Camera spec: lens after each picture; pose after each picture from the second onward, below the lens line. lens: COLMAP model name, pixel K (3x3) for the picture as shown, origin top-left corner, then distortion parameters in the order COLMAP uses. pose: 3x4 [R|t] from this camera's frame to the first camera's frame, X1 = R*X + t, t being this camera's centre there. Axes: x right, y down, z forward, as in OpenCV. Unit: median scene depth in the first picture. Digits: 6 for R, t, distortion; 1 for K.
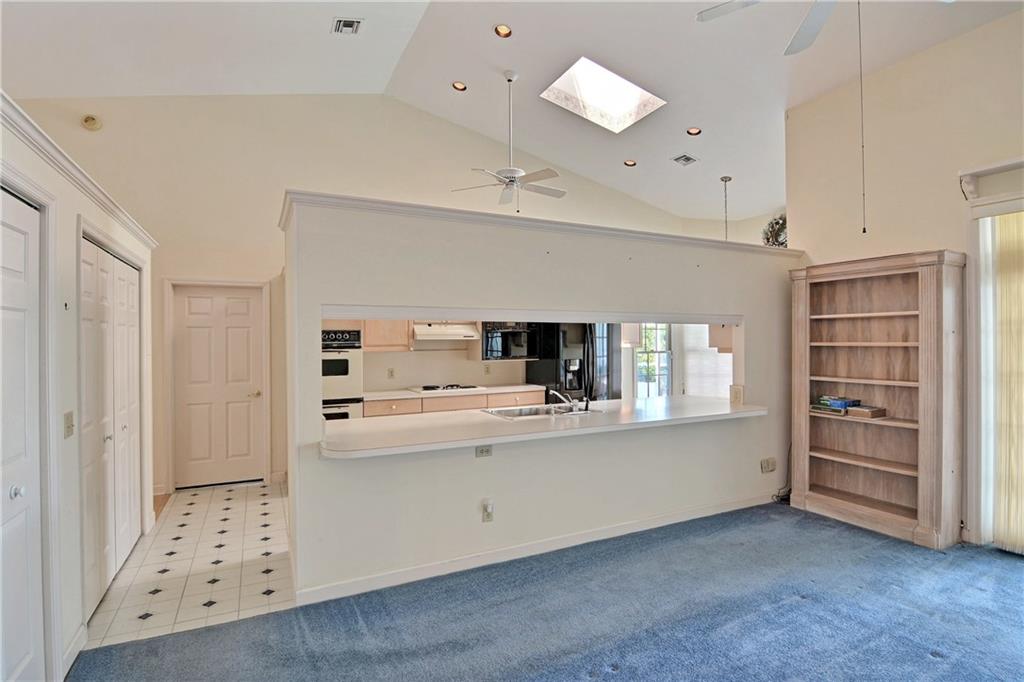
lens RADIAL K [[503.6, 0, 512.0], [0, 503.6, 341.0], [0, 0, 1]] dist [-0.019516, -0.000085]
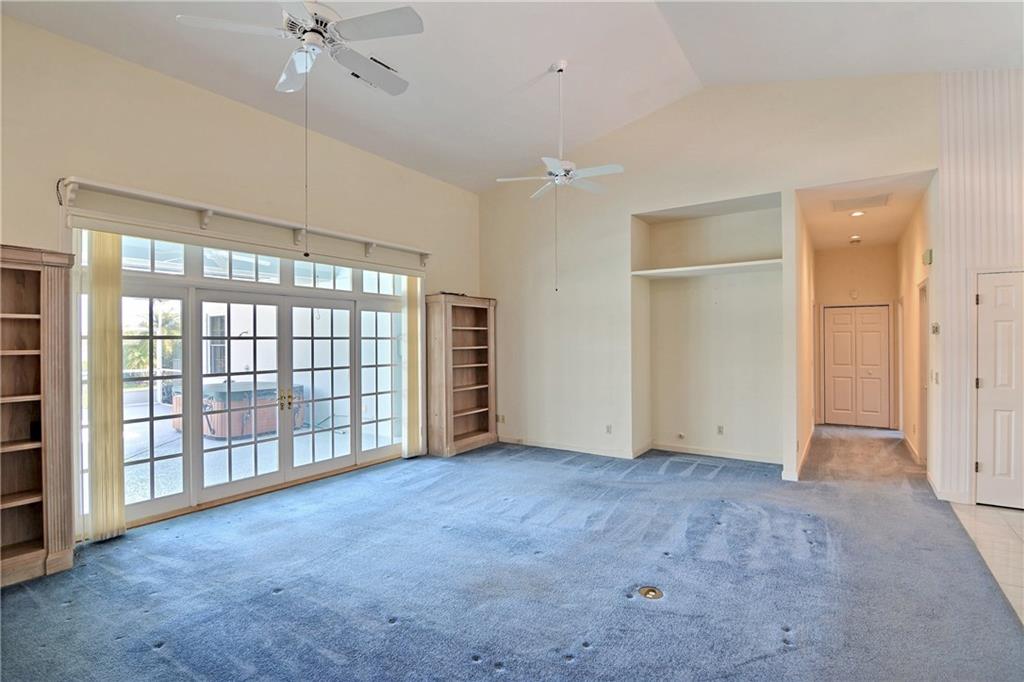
lens RADIAL K [[491.3, 0, 496.3], [0, 491.3, 341.3], [0, 0, 1]] dist [-0.000218, 0.000070]
pose [[-0.468345, 0.010574, 0.883482, -0.265190], [0.010701, 0.999923, -0.006294, 0.001398], [-0.883481, 0.006506, -0.468422, 0.525788]]
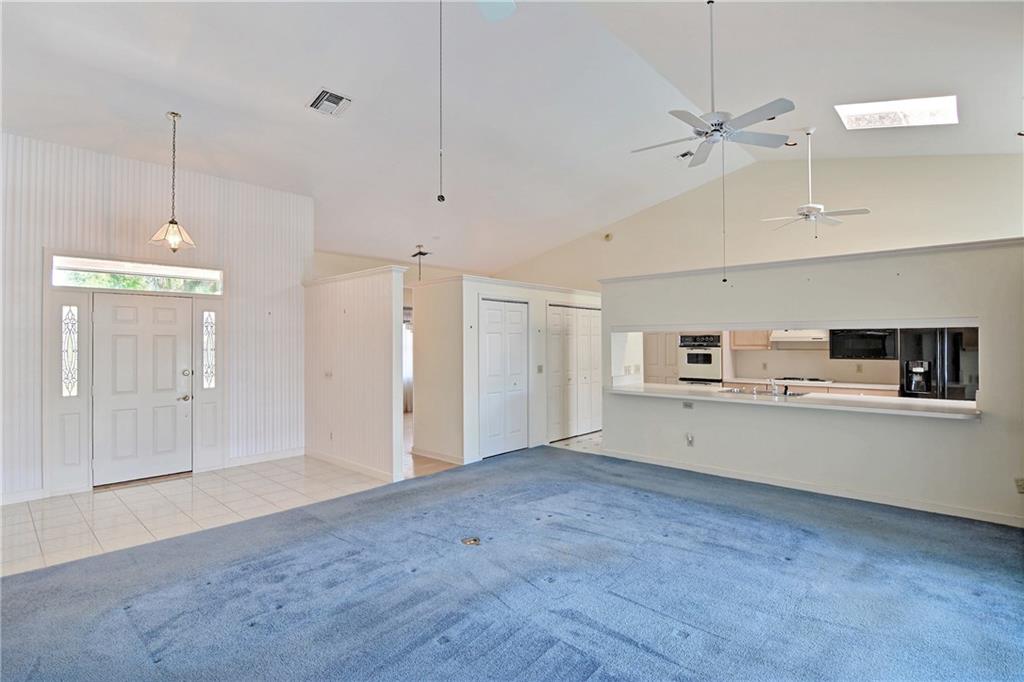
lens RADIAL K [[492.6, 0, 512.0], [0, 492.6, 341.0], [0, 0, 1]] dist [-0.018085, -0.000251]
pose [[0.368536, 0.002529, -0.929610, 0.922316], [-0.000987, 0.999997, 0.002329, -0.006758], [0.929613, 0.000059, 0.368537, -0.144669]]
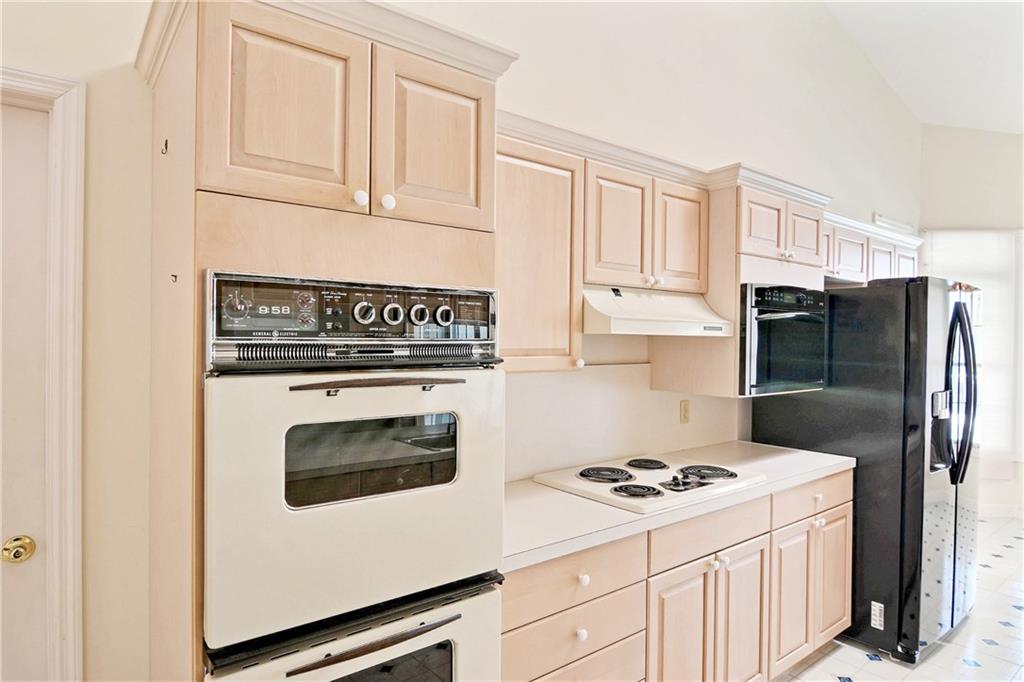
lens RADIAL K [[585.8, 0, 512.0], [0, 585.8, 341.0], [0, 0, 1]] dist [-0.003864, -0.018902]
pose [[0.980909, 0.016796, 0.193742, -0.379371], [-0.017750, 0.999837, 0.003192, 0.001450], [-0.193657, -0.006570, 0.981047, 0.781747]]
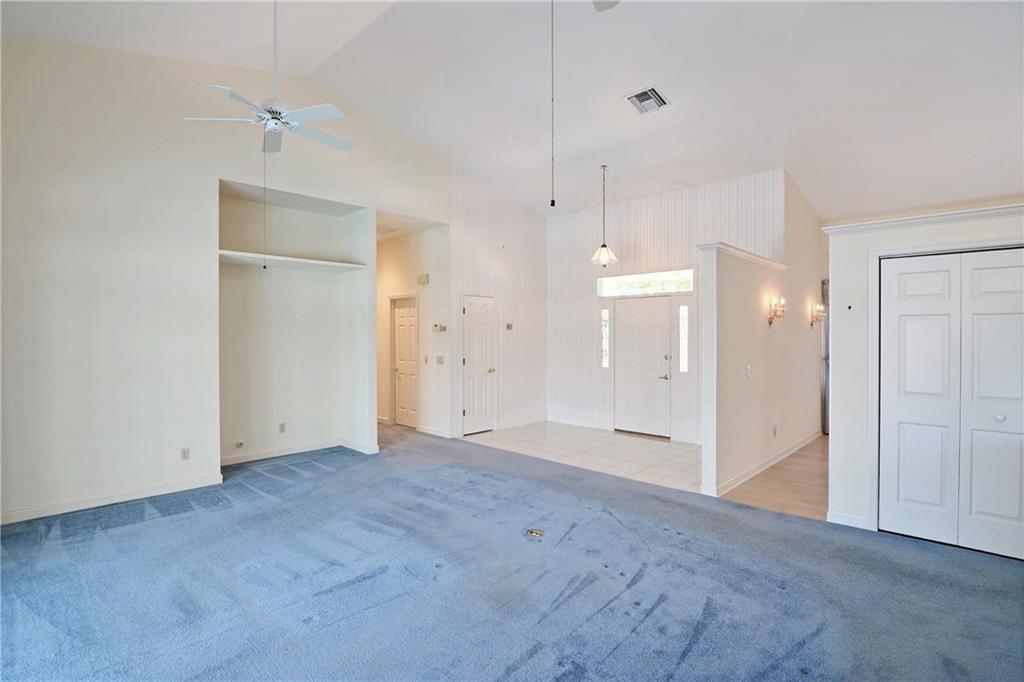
lens RADIAL K [[503.6, 0, 512.0], [0, 503.6, 341.0], [0, 0, 1]] dist [-0.019516, -0.000085]
pose [[-0.943781, 0.014456, -0.330255, 0.472660], [0.009078, 0.999800, 0.017823, -0.005783], [0.330447, 0.013823, -0.943723, 0.800930]]
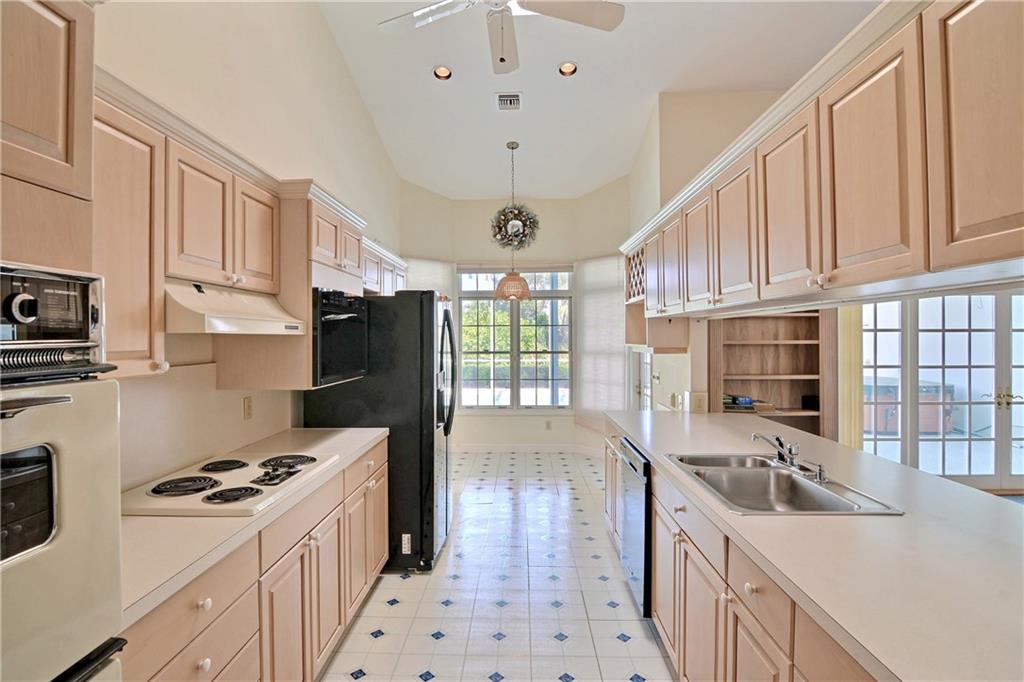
lens RADIAL K [[503.6, 0, 512.0], [0, 503.6, 341.0], [0, 0, 1]] dist [-0.019516, -0.000085]
pose [[0.471138, -0.001081, 0.882059, -0.427725], [0.001924, 0.999998, 0.000198, 0.002065], [-0.882057, 0.001604, 0.471140, 0.844845]]
